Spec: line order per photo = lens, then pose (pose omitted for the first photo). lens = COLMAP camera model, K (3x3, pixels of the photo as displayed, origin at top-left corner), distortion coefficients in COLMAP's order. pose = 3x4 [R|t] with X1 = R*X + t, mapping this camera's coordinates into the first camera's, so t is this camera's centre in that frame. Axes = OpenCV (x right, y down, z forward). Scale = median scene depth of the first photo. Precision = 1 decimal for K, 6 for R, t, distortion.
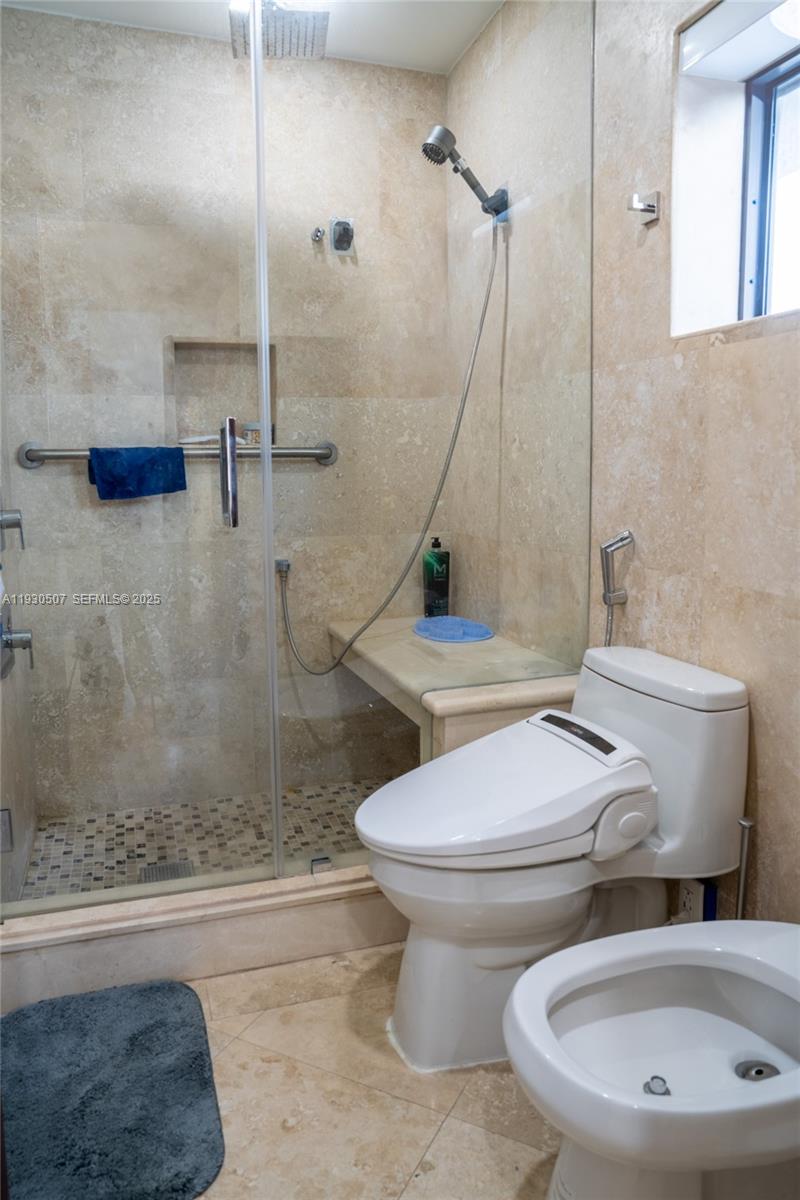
lens RADIAL K [[830.3, 0, 400.0], [0, 830.3, 600.0], [0, 0, 1]] dist [-0.111063, 0.102610]
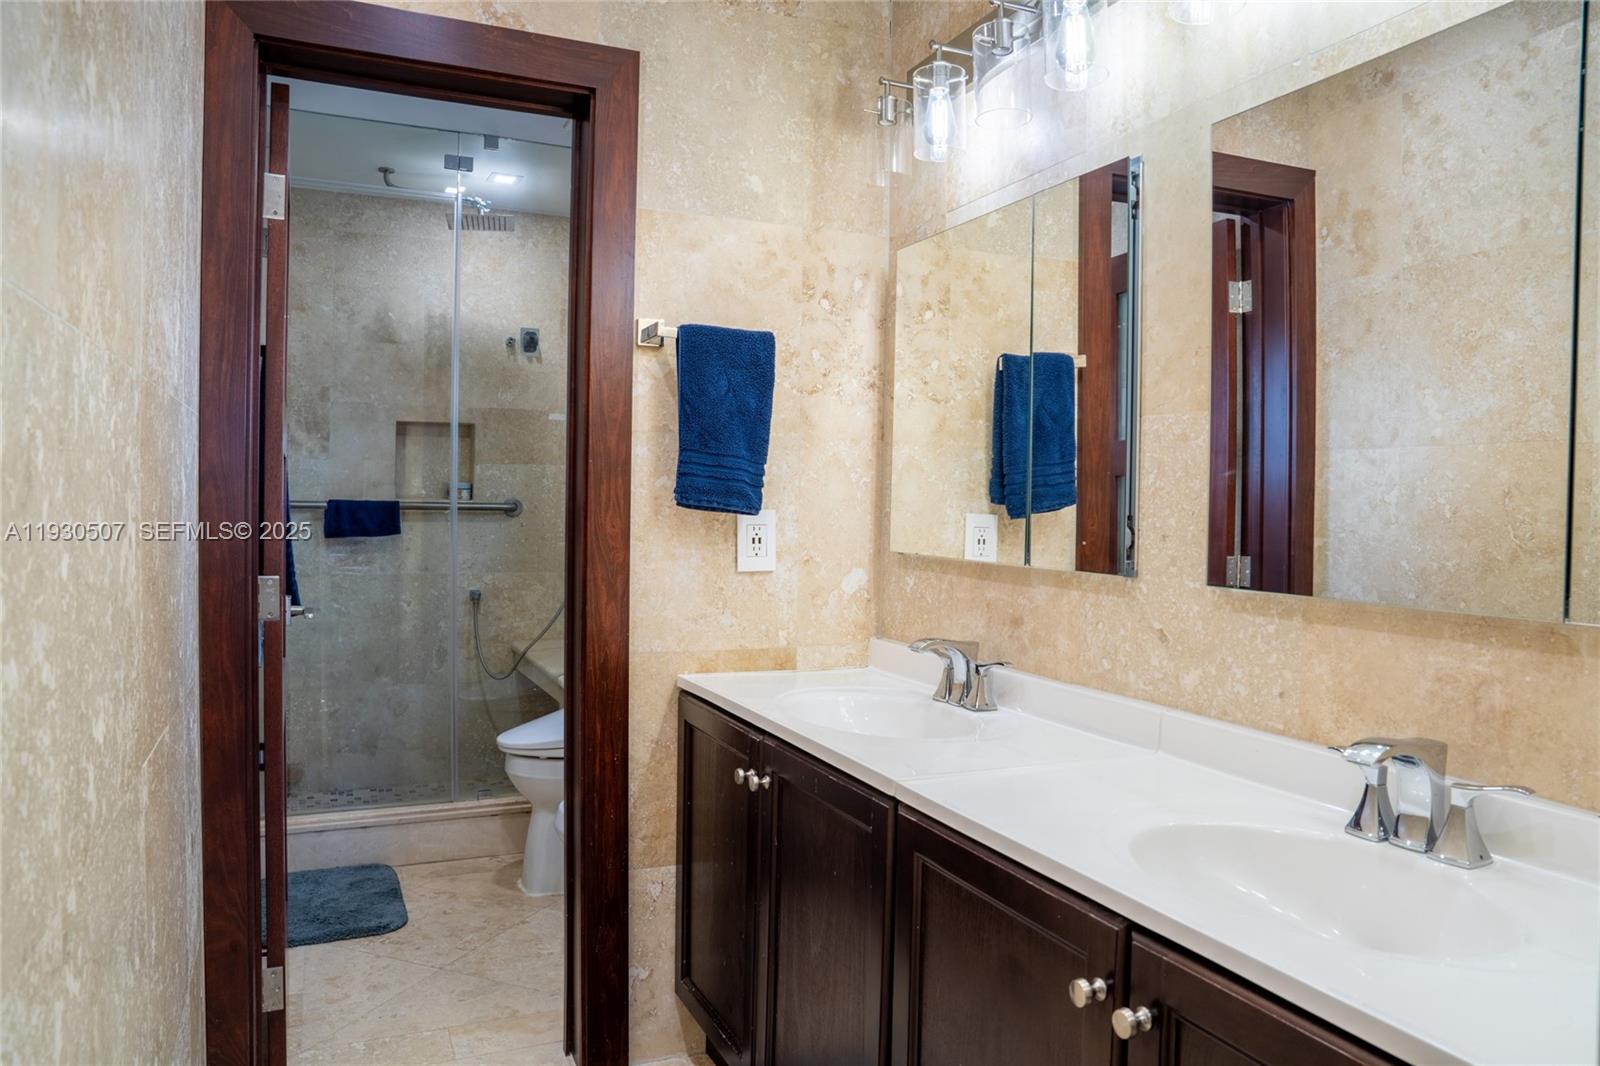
lens RADIAL K [[1102.0, 0, 800.0], [0, 1102.0, 533.0], [0, 0, 1]] dist [-0.122185, 0.097112]
pose [[0.994468, 0.014927, 0.103977, 0.191250], [-0.001240, 0.991451, -0.130471, 0.088674], [-0.105036, 0.129620, 0.985985, -0.765540]]
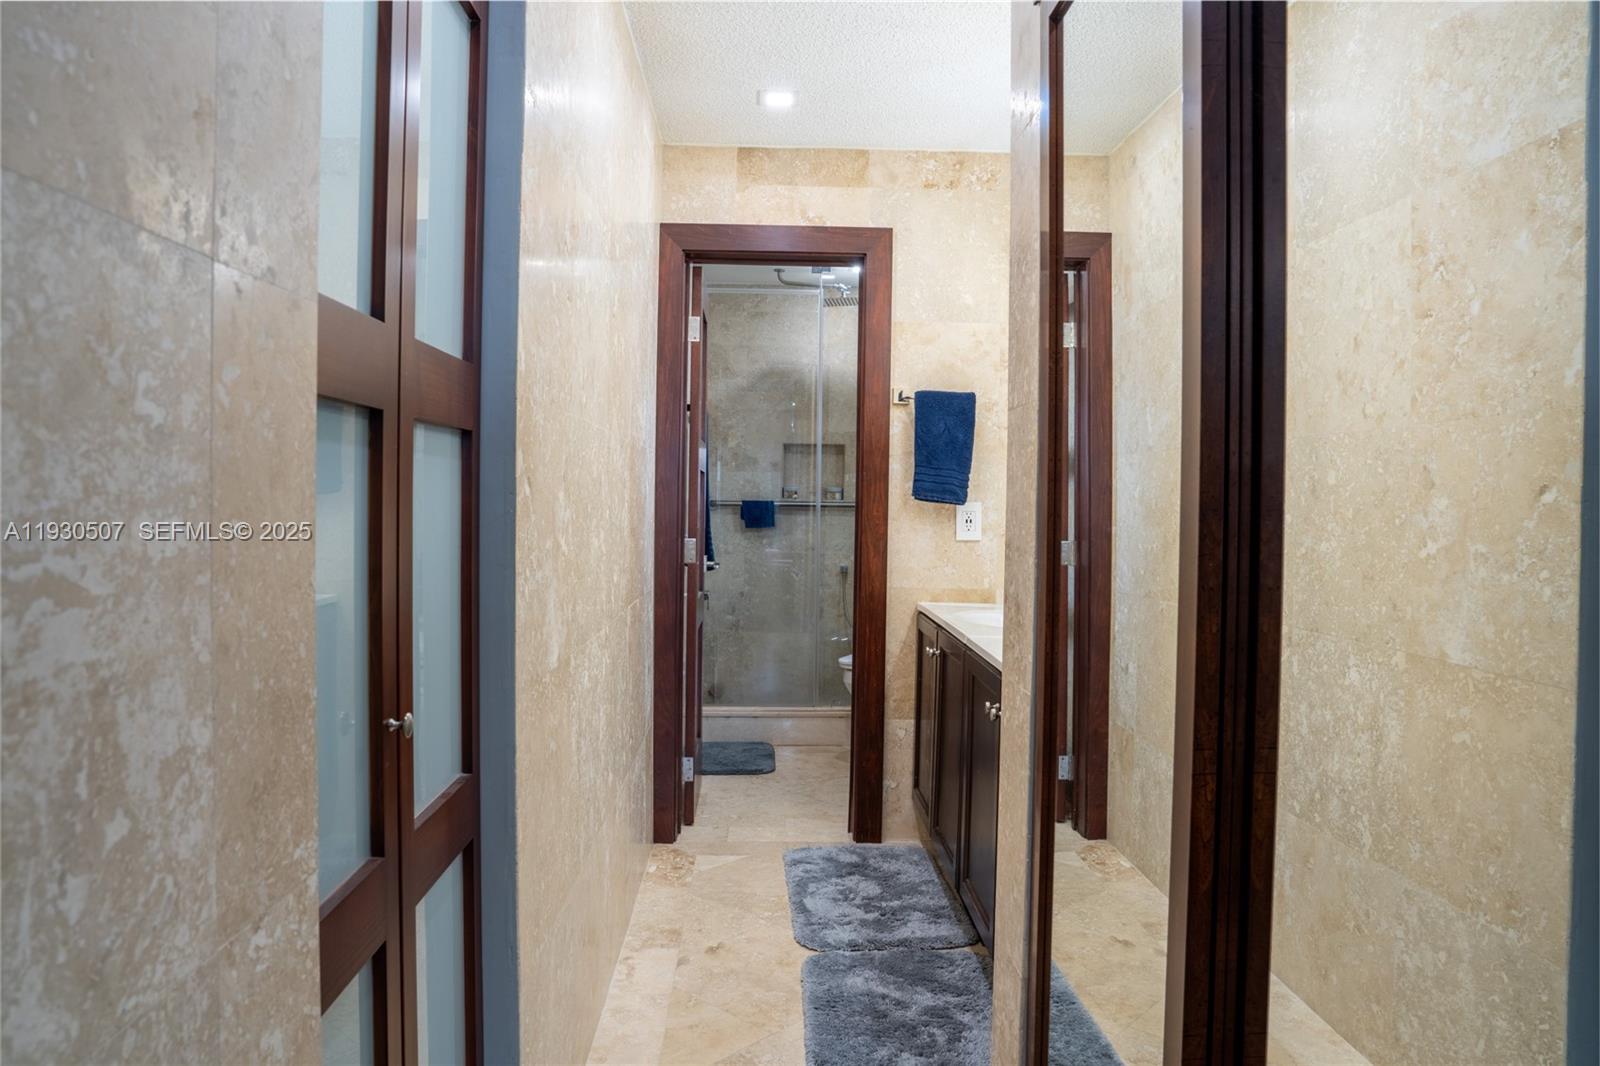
lens RADIAL K [[1102.0, 0, 800.0], [0, 1102.0, 533.0], [0, 0, 1]] dist [-0.122185, 0.097112]
pose [[0.958355, 0.024522, -0.284523, 0.459020], [-0.062323, 0.990251, -0.124575, 0.190474], [0.278695, 0.137119, 0.950541, -1.328889]]
